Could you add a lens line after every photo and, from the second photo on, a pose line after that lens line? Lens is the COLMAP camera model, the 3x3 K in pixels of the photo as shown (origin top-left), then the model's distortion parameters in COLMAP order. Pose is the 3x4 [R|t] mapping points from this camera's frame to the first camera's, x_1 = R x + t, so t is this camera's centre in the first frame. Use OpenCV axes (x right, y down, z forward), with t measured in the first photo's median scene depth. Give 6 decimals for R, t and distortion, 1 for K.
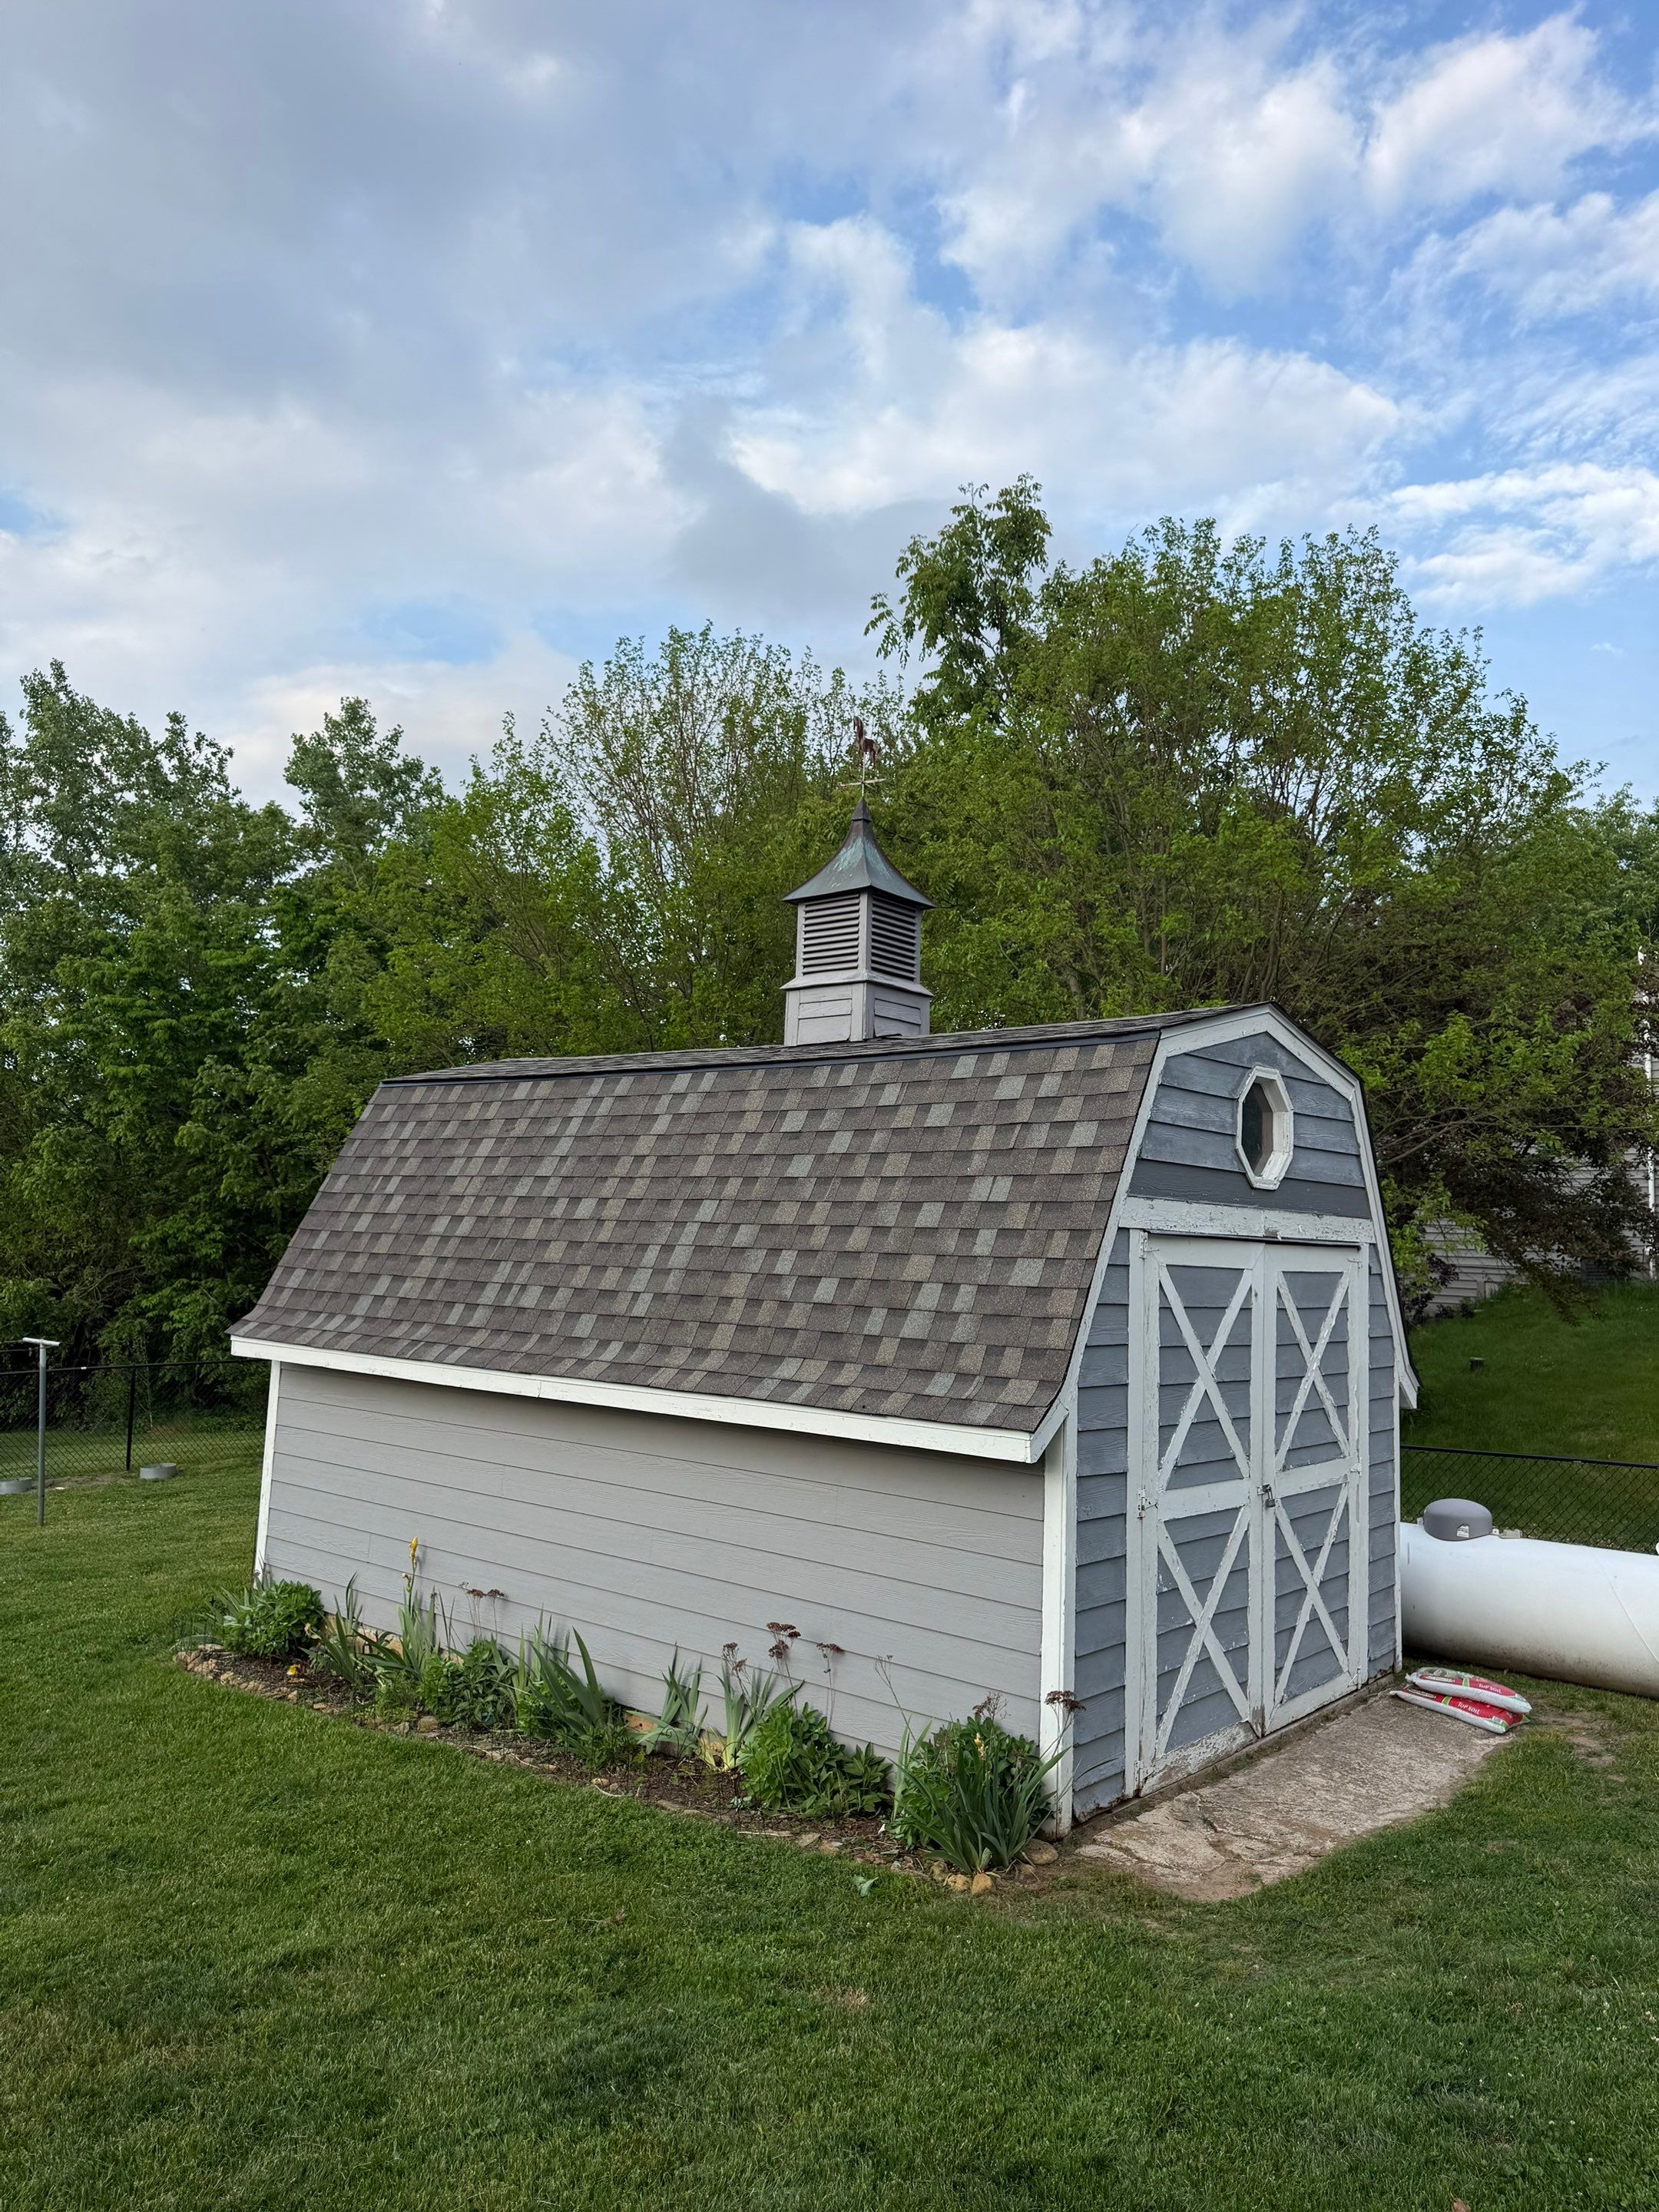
lens RADIAL K [[1529.8, 0, 833.6], [0, 1529.8, 1080.7], [0, 0, 1]] dist [0.114150, -0.129101]
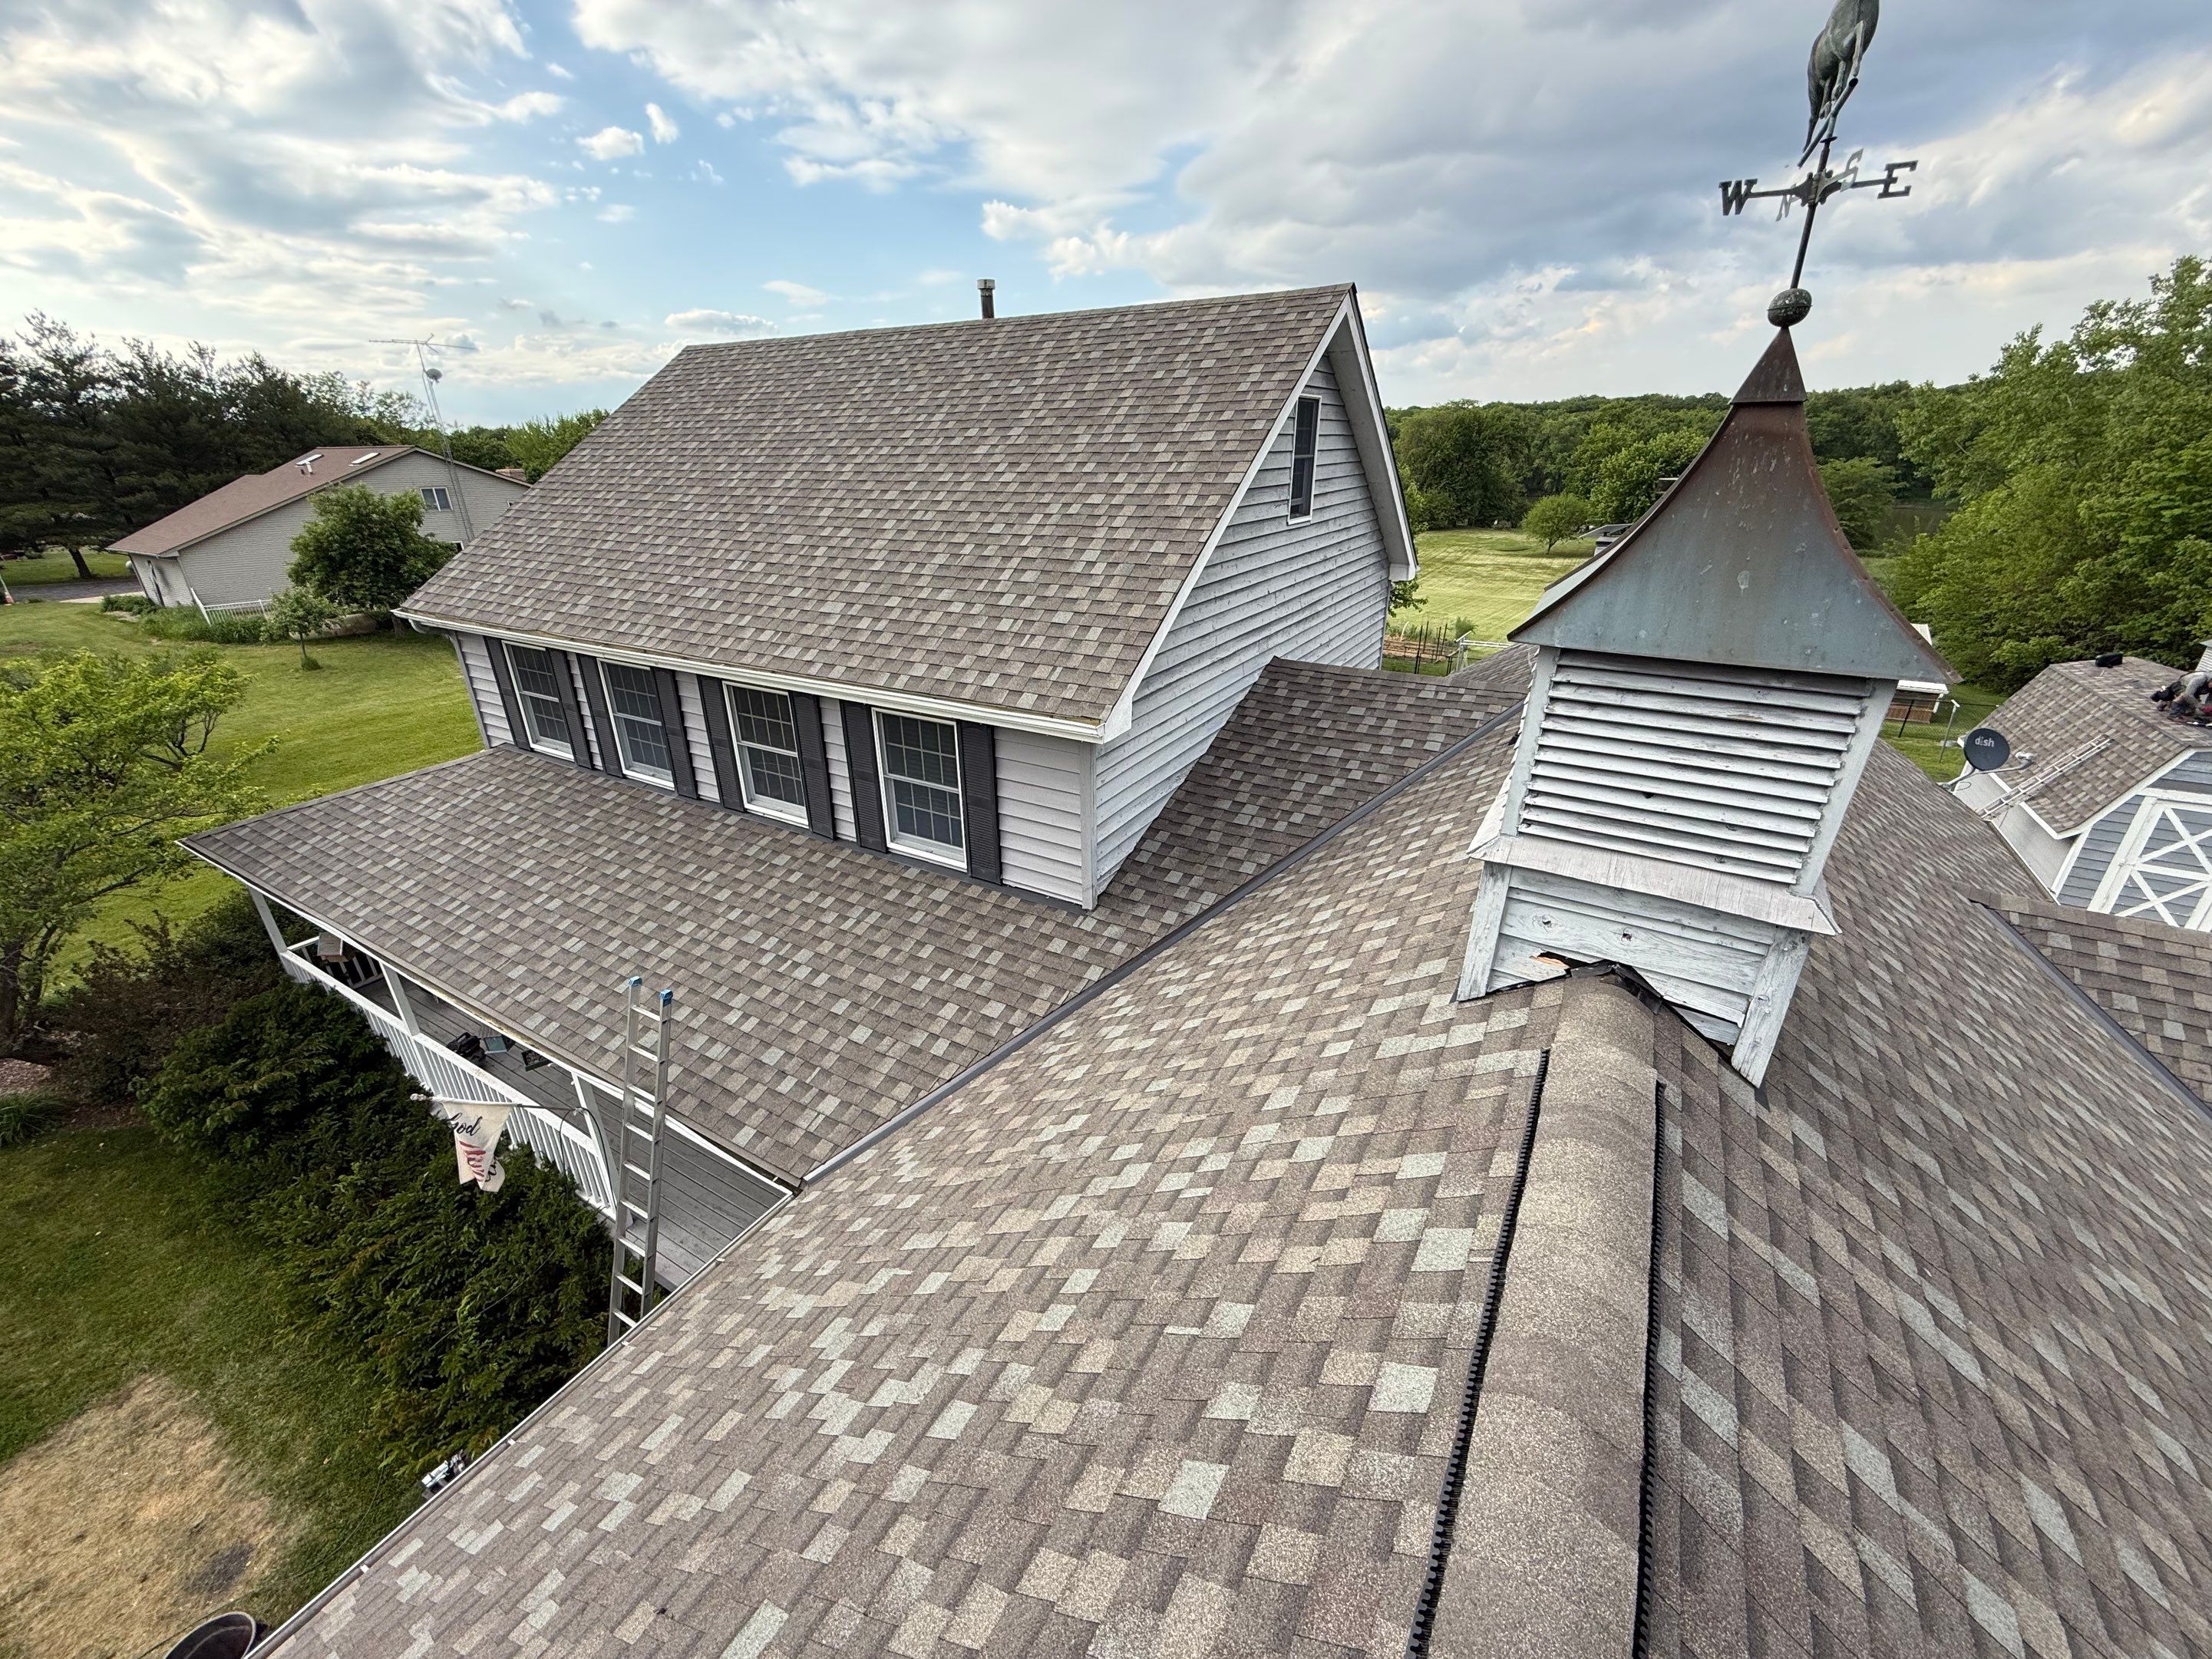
lens RADIAL K [[883.8, 0, 1097.0], [0, 883.8, 827.4], [0, 0, 1]] dist [-0.001569, 0.000019]
pose [[0.174547, 0.360614, -0.916237, 1.580056], [0.119046, 0.915967, 0.383187, -0.867051], [0.977426, -0.175959, 0.116949, -1.581106]]
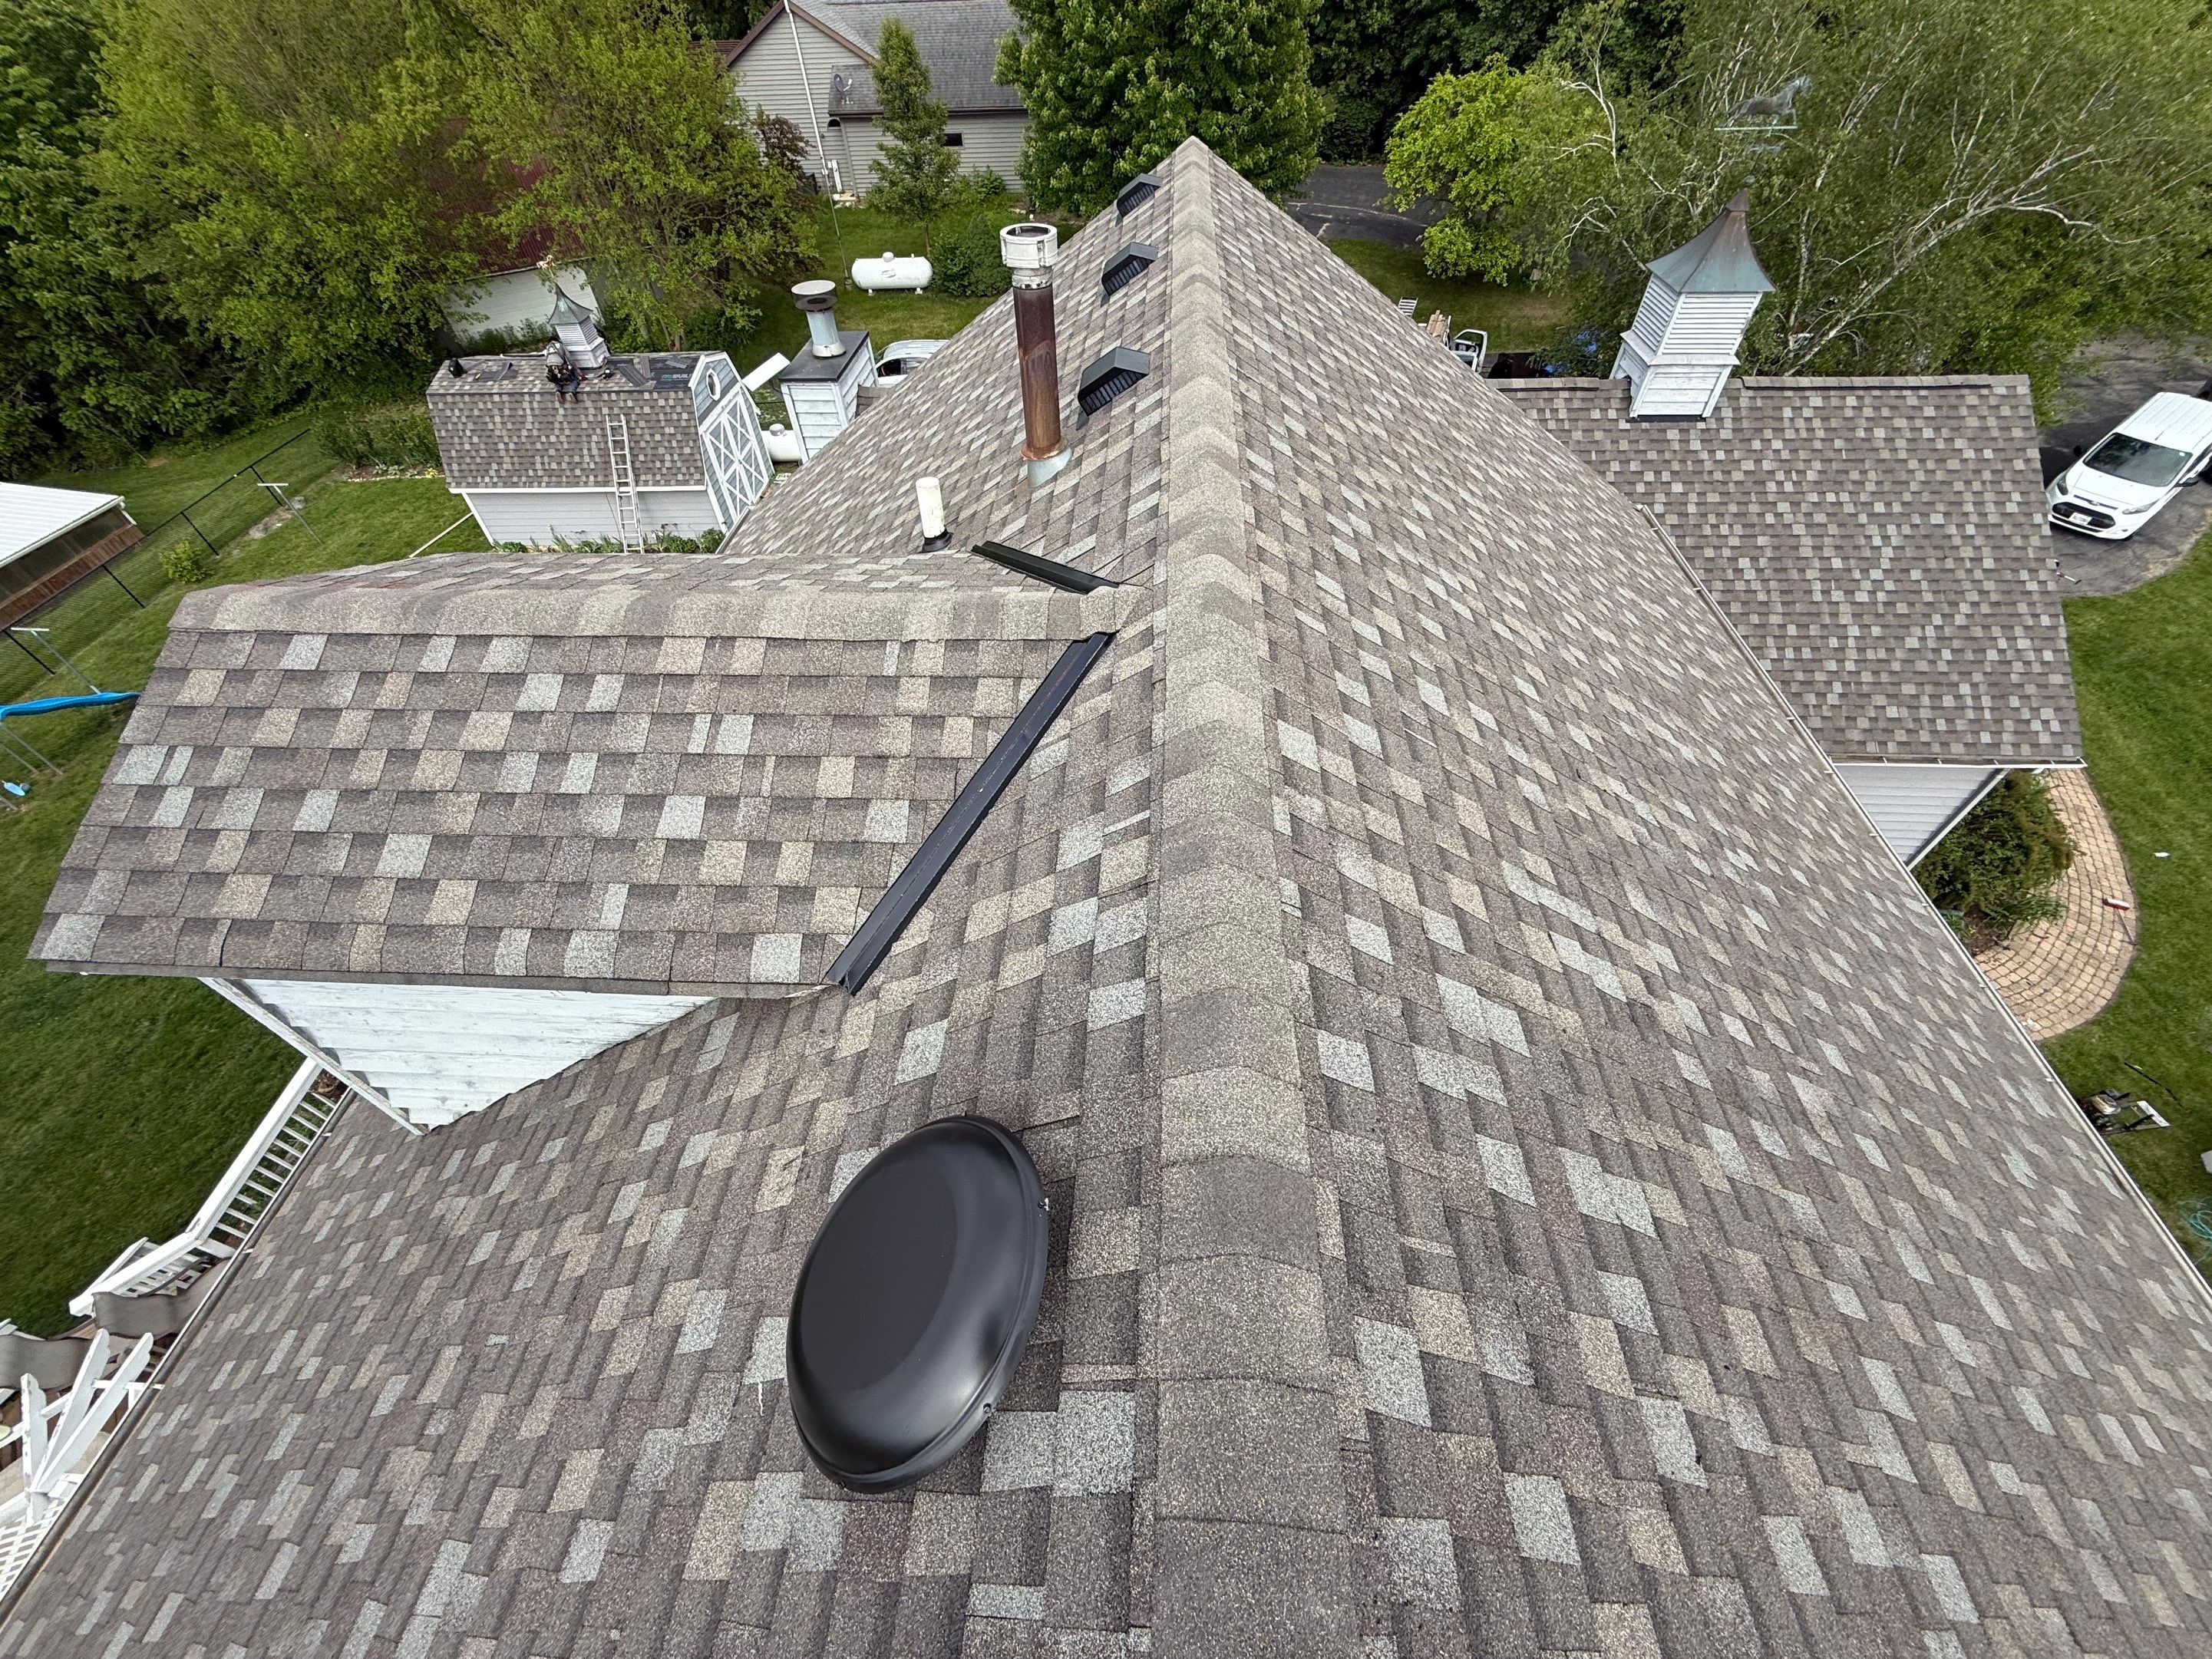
lens RADIAL K [[881.1, 0, 1100.3], [0, 881.1, 828.7], [0, 0, 1]] dist [0.000398, -0.000560]
pose [[0.791879, -0.487546, 0.367732, -0.438464], [-0.002498, 0.599579, 0.800312, -1.347185], [-0.610673, -0.634668, 0.473576, -1.872035]]
